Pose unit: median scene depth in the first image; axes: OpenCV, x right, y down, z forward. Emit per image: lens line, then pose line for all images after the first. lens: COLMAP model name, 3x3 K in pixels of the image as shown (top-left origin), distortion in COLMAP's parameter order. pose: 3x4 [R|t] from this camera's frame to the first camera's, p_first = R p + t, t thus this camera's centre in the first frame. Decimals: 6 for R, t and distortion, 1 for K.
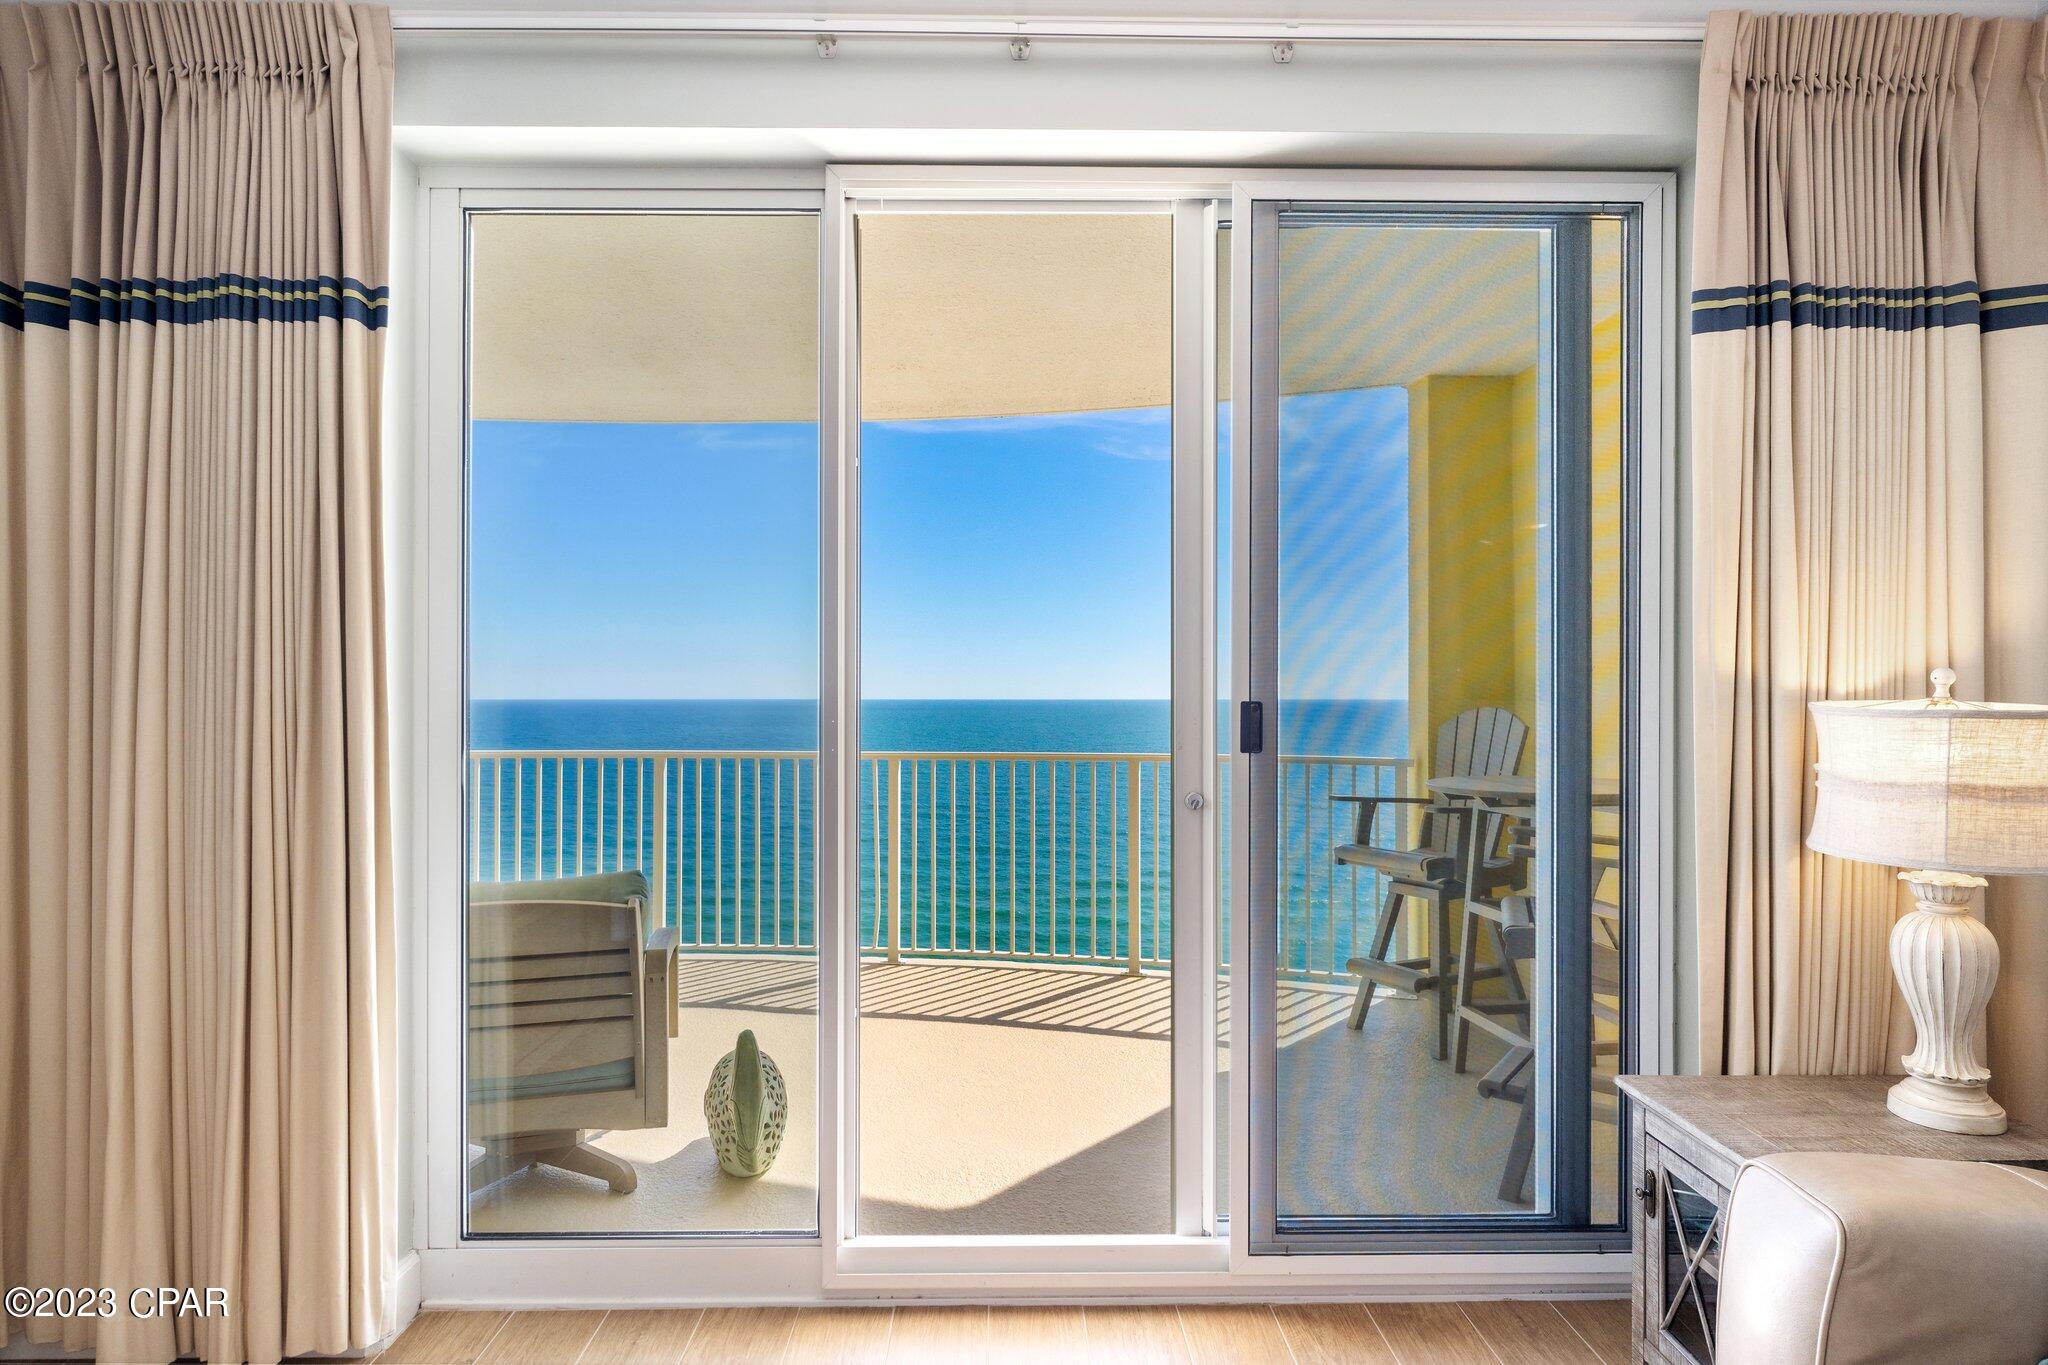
lens RADIAL K [[1044.7, 0, 1015.9], [0, 1044.7, 693.1], [0, 0, 1]] dist [-0.001344, 0.000091]
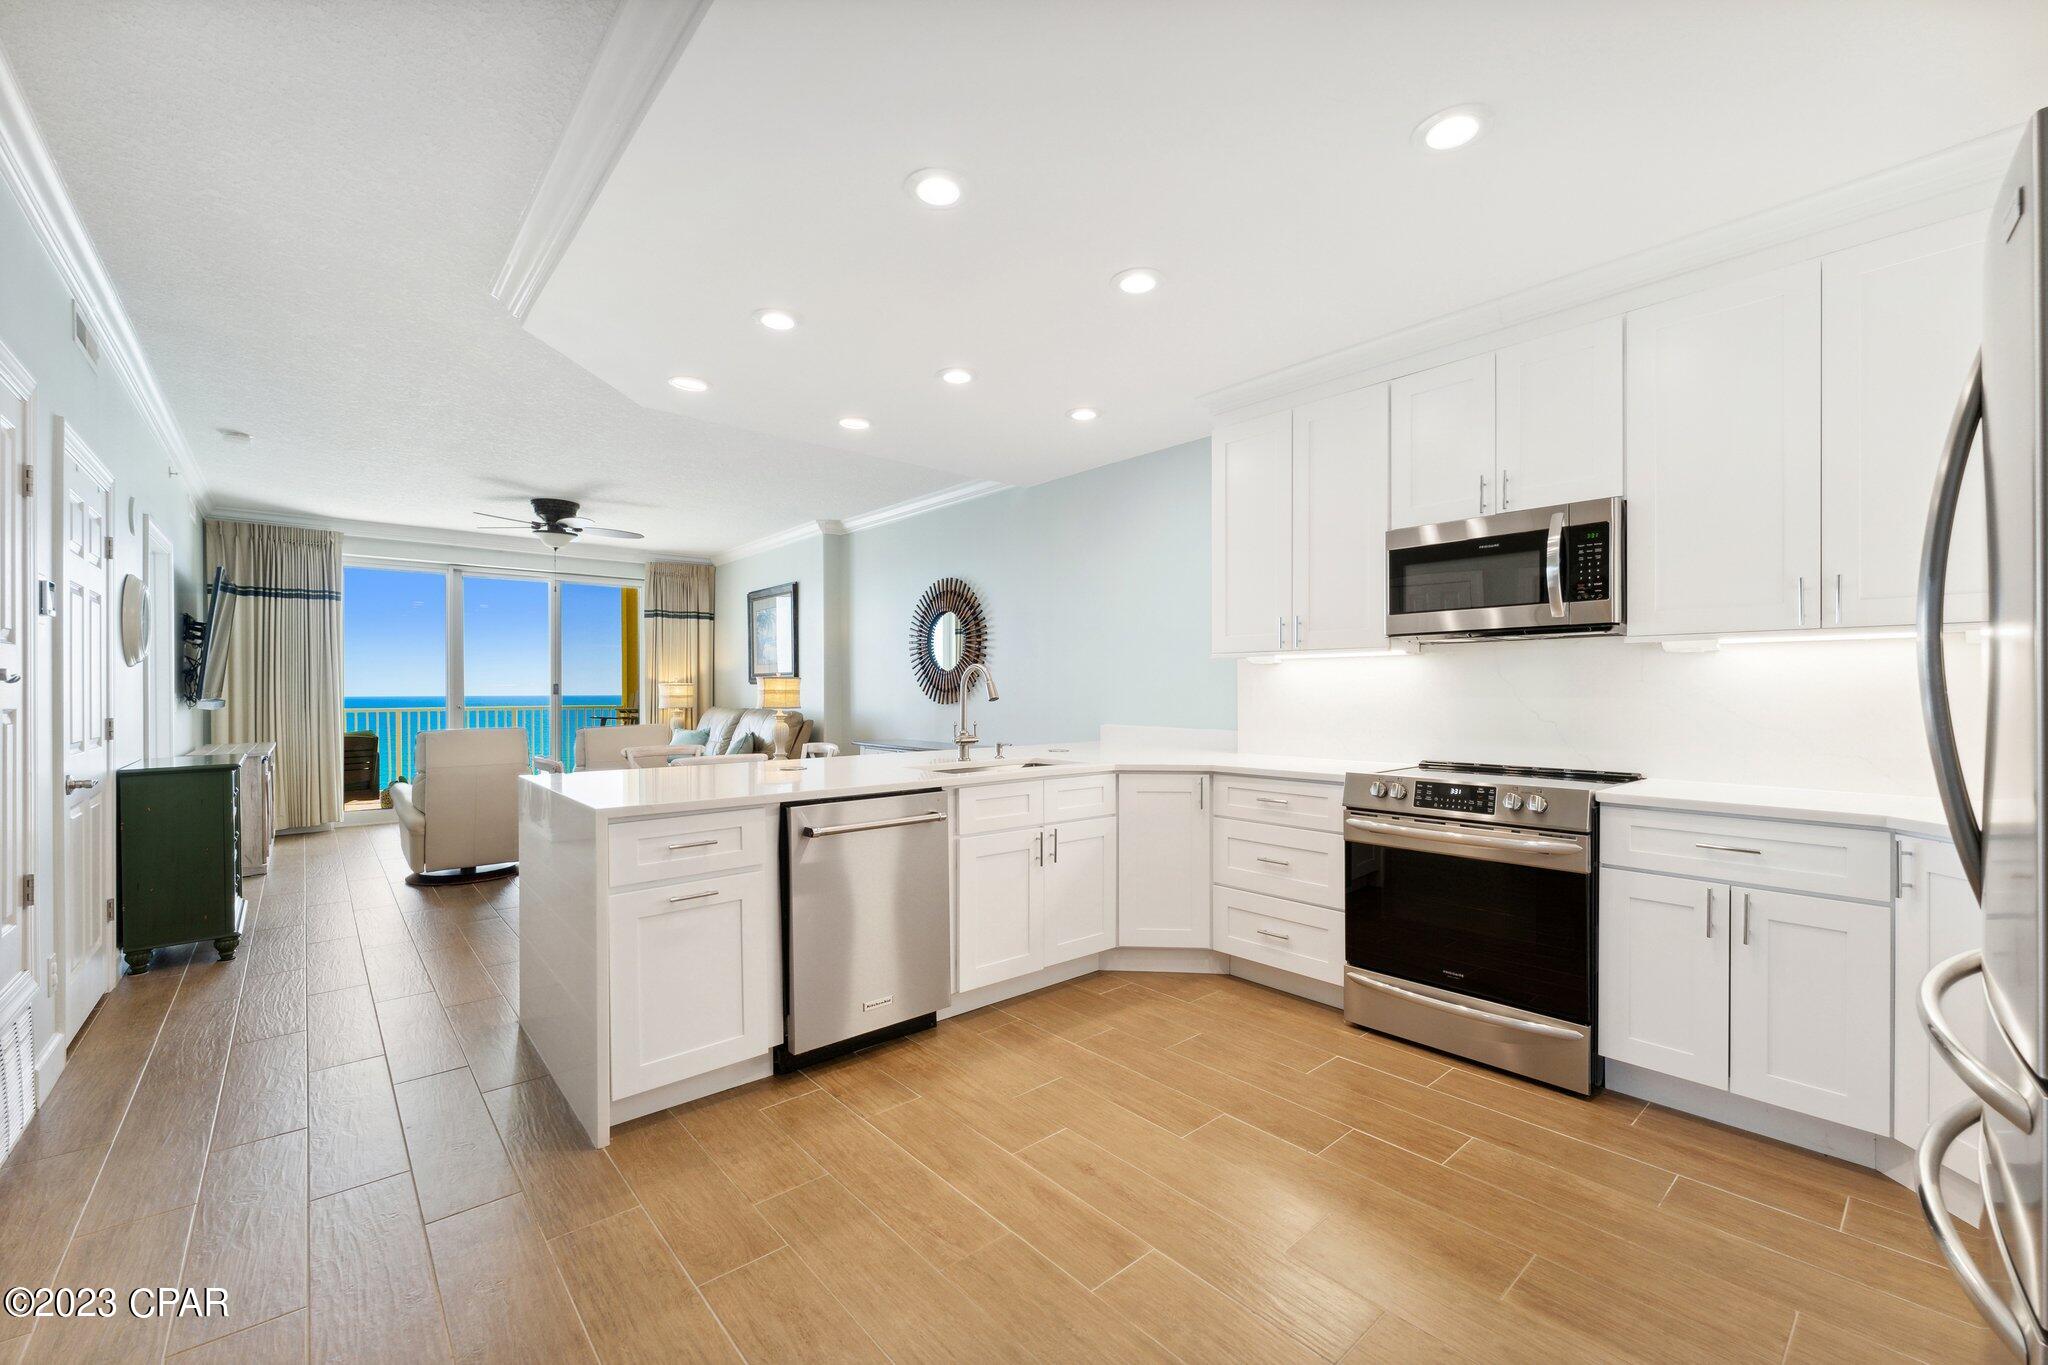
lens RADIAL K [[819.0, 0, 1014.1], [0, 819.0, 688.7], [0, 0, 1]] dist [0.000730, -0.000764]
pose [[0.766404, -0.002311, 0.642354, -0.648780], [0.003511, 0.999994, -0.000591, 0.045521], [-0.642349, 0.002709, 0.766408, -3.641542]]
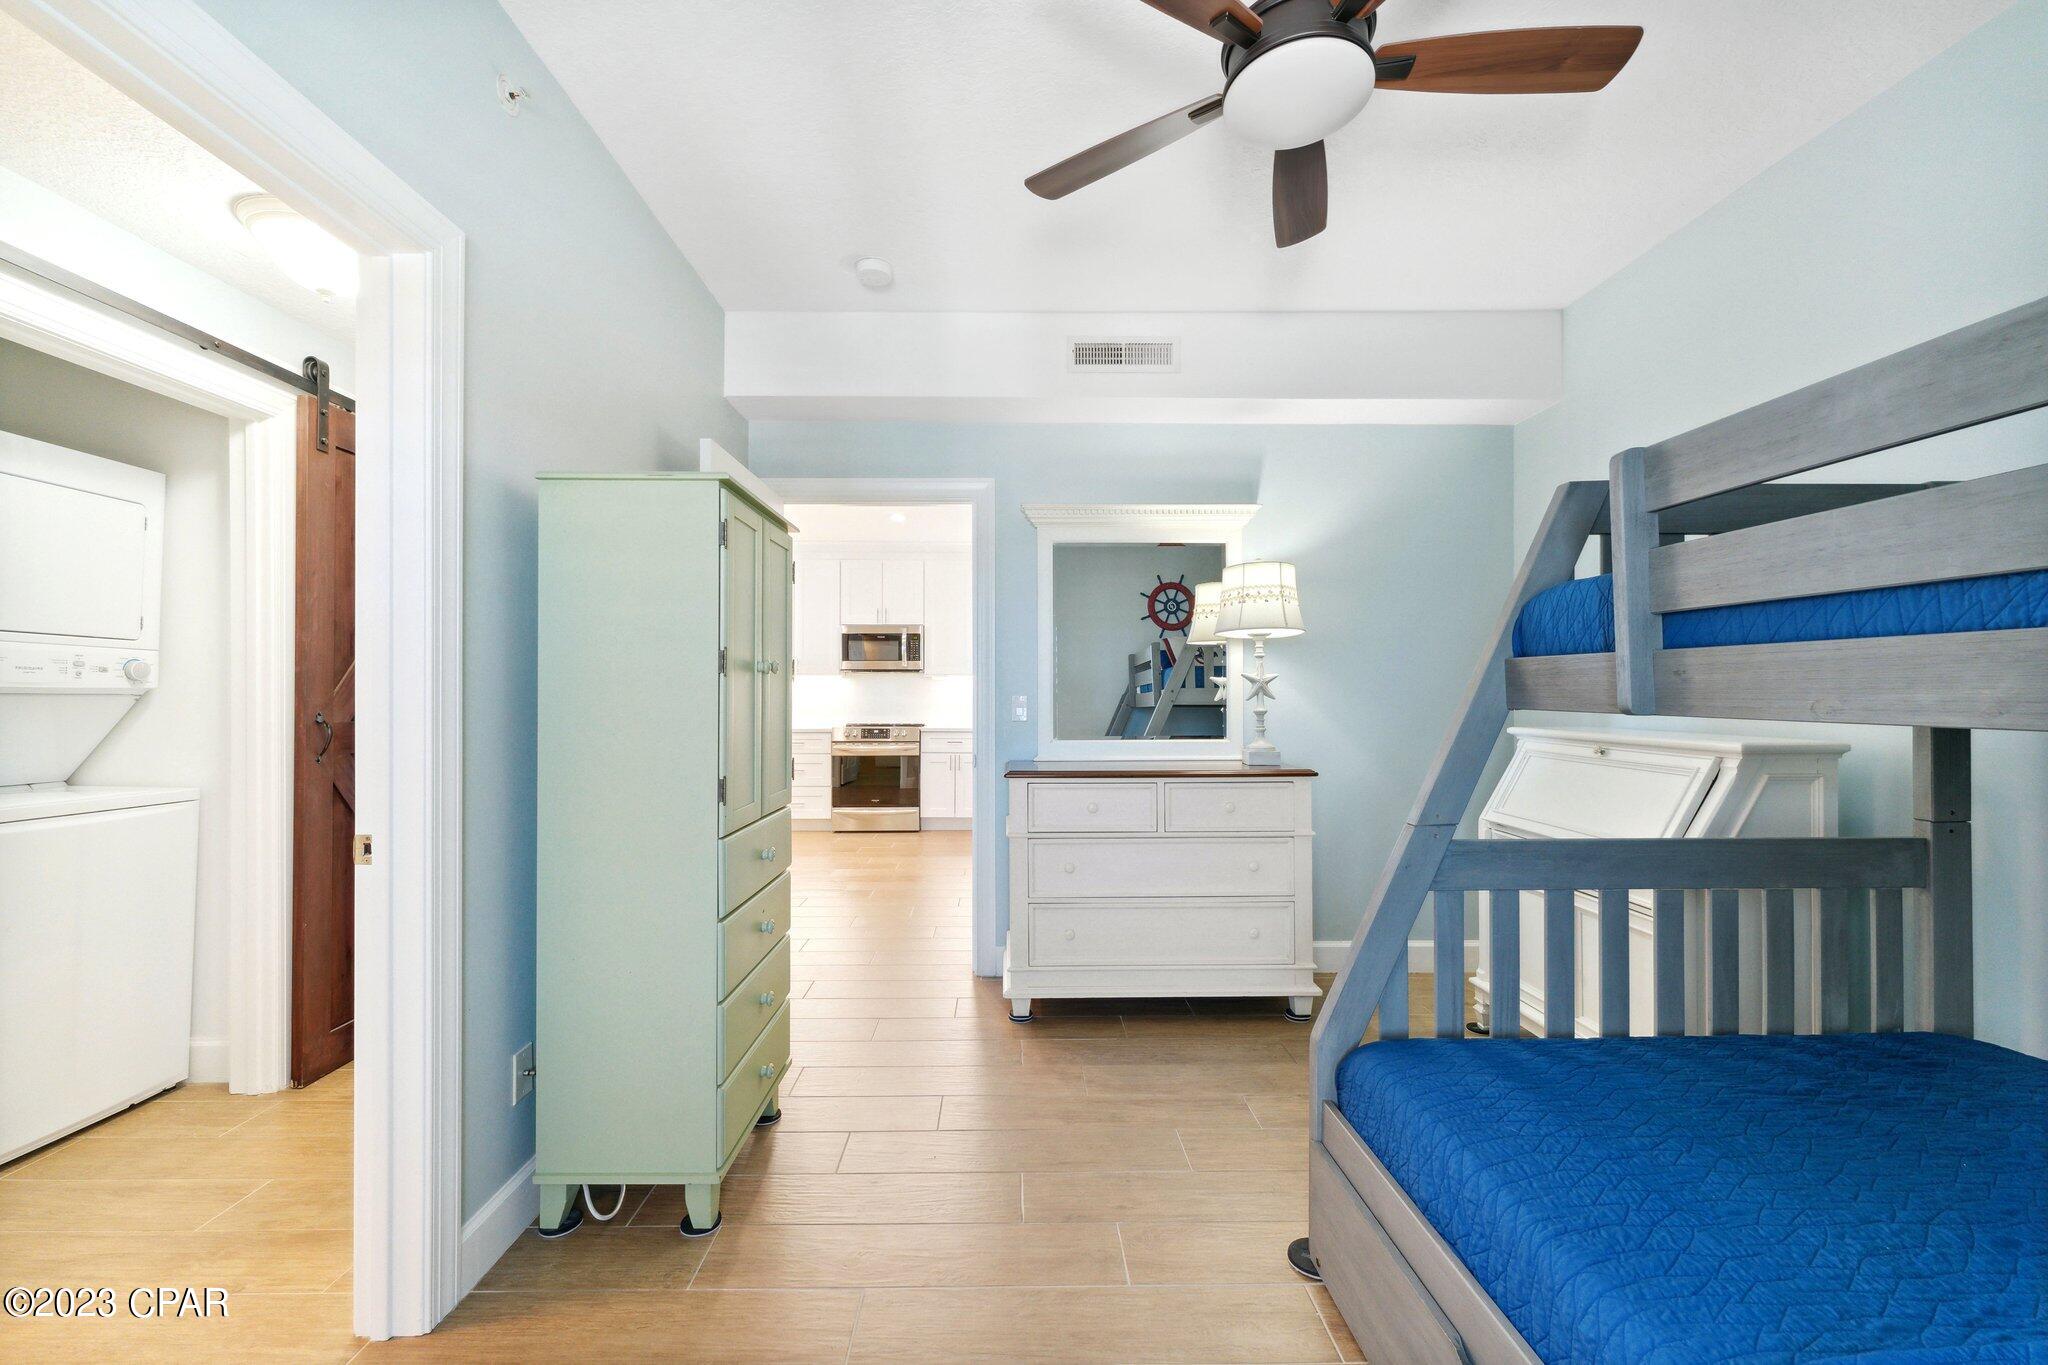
lens RADIAL K [[819.0, 0, 999.0], [0, 819.0, 687.8], [0, 0, 1]] dist [0.000730, -0.000764]
pose [[-0.000213, 0.006574, 0.999978, -2.734411], [0.004158, 0.999970, -0.006573, 0.052665], [-0.999991, 0.004156, -0.000240, -3.607703]]
